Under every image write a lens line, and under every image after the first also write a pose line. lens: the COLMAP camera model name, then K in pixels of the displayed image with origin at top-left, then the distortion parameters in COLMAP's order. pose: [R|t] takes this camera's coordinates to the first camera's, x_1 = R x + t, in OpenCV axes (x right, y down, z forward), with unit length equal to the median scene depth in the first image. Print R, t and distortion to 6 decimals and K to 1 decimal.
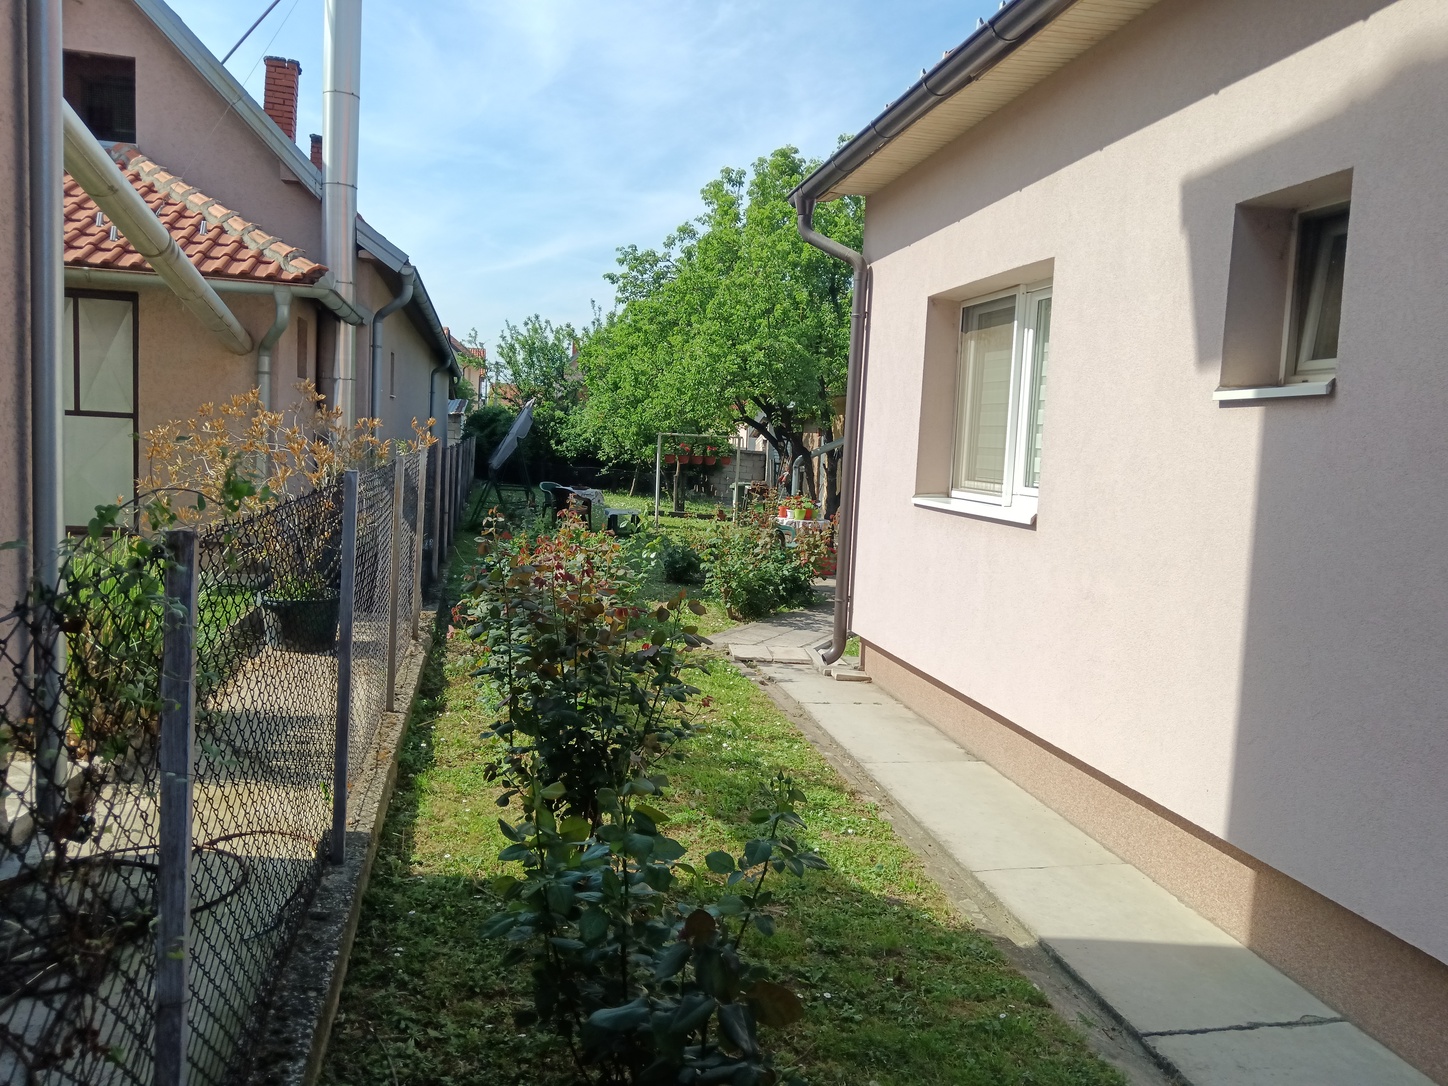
lens RADIAL K [[1120.4, 0, 724.0], [0, 1120.4, 543.0], [0, 0, 1]] dist [-0.005787, -0.001333]
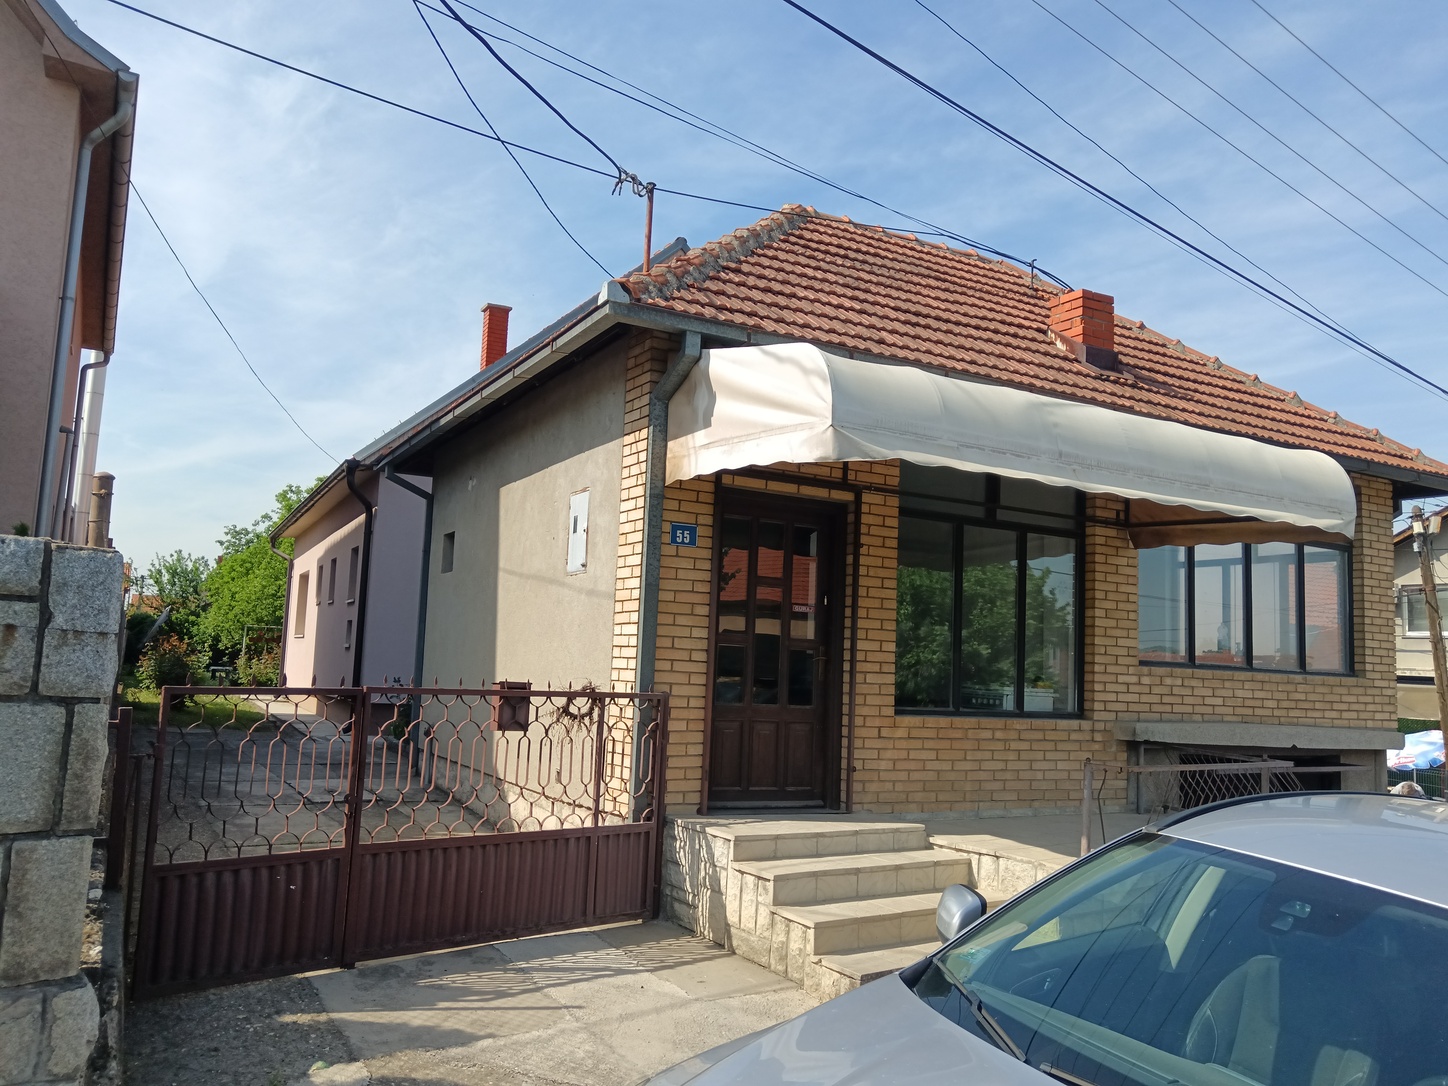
lens RADIAL K [[1120.4, 0, 724.0], [0, 1120.4, 543.0], [0, 0, 1]] dist [-0.005787, -0.001333]
pose [[0.959519, 0.020389, 0.280905, 0.173154], [0.032911, 0.982426, -0.183728, 0.129623], [-0.279714, 0.185535, 0.941985, -0.951683]]
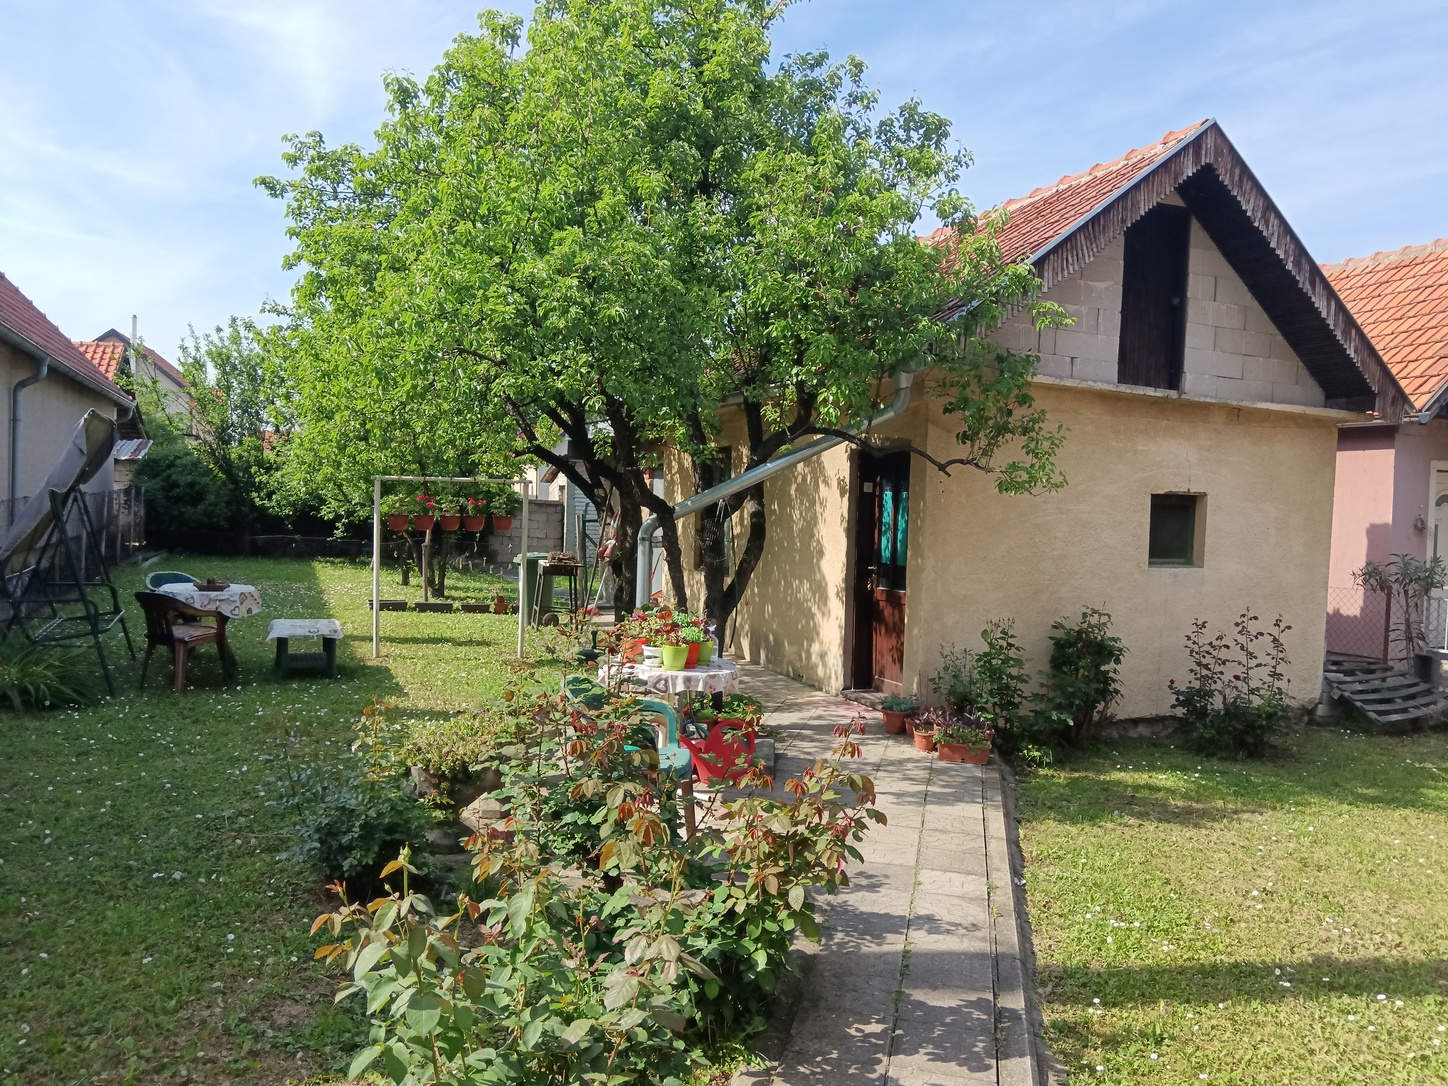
lens RADIAL K [[1120.4, 0, 724.0], [0, 1120.4, 543.0], [0, 0, 1]] dist [-0.005787, -0.001333]
pose [[0.982188, -0.031656, 0.185213, 0.006164], [0.038865, 0.998617, -0.035417, -0.039104], [-0.183835, 0.041984, 0.982060, 0.425432]]
